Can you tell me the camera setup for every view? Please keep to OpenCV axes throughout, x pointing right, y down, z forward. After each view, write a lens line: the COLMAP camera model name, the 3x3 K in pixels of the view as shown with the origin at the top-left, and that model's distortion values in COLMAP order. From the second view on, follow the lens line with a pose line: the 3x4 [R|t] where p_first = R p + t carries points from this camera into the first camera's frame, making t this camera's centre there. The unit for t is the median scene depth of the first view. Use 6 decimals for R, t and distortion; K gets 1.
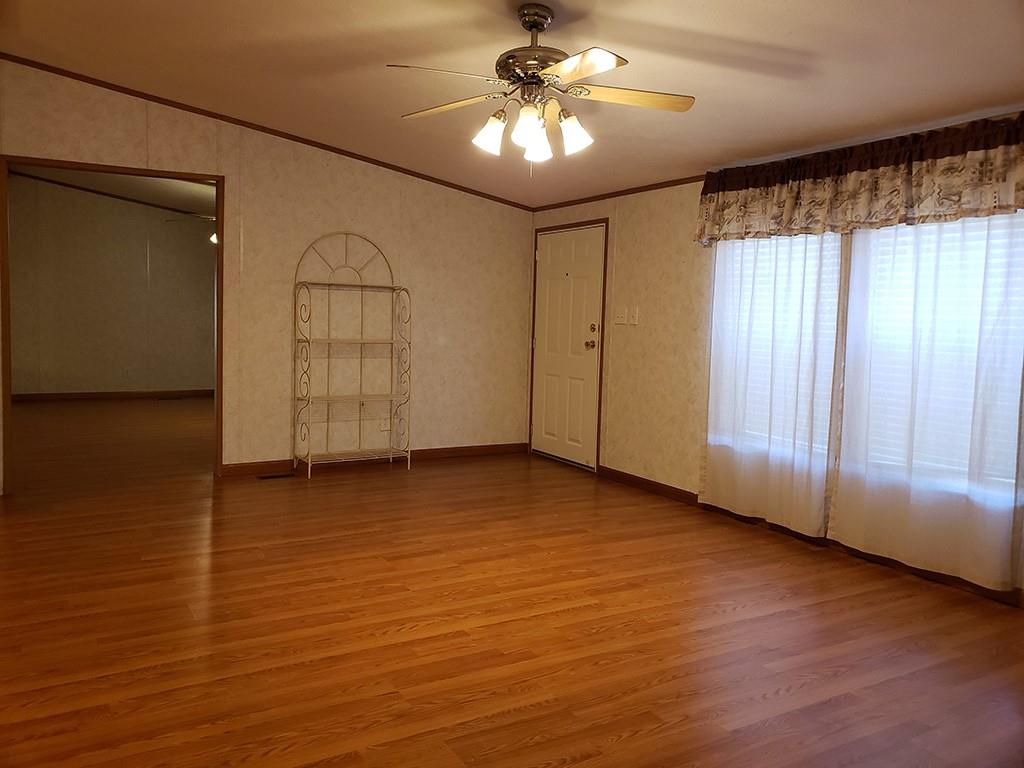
lens RADIAL K [[793.0, 0, 511.7], [0, 793.0, 386.1], [0, 0, 1]] dist [0.048598, -0.016872]
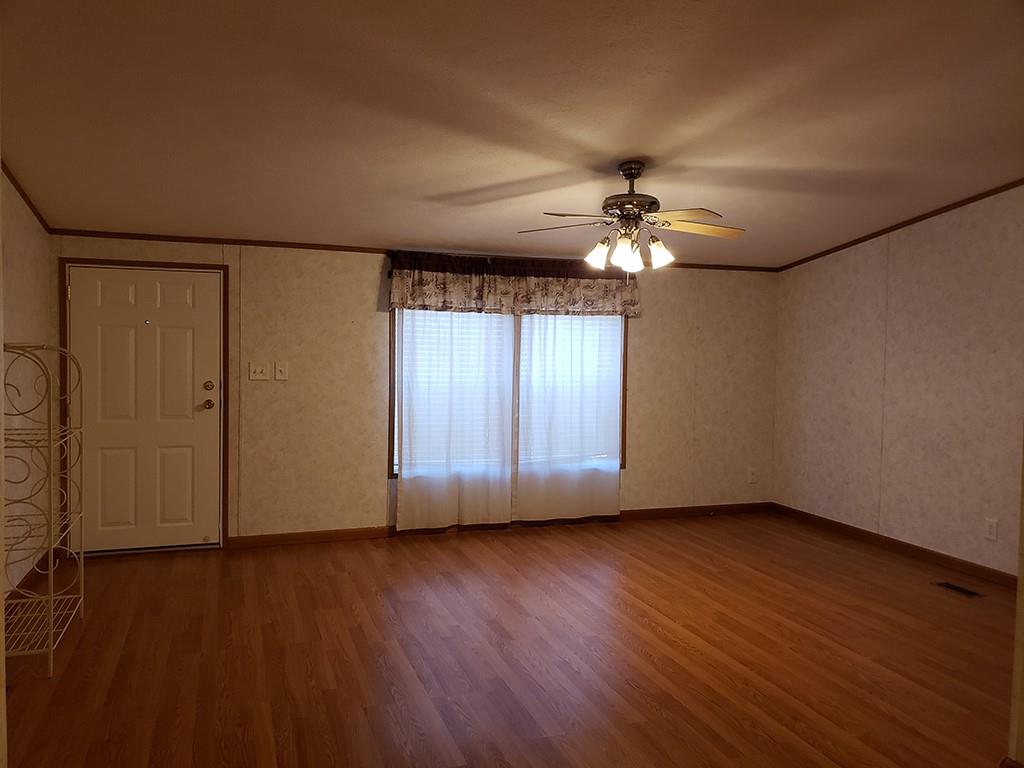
lens RADIAL K [[793.0, 0, 509.8], [0, 793.0, 378.5], [0, 0, 1]] dist [0.048598, -0.016872]
pose [[0.186892, -0.063035, 0.980356, -1.093738], [0.077201, 0.995795, 0.049311, -0.153561], [-0.979342, 0.066469, 0.190972, 0.772767]]
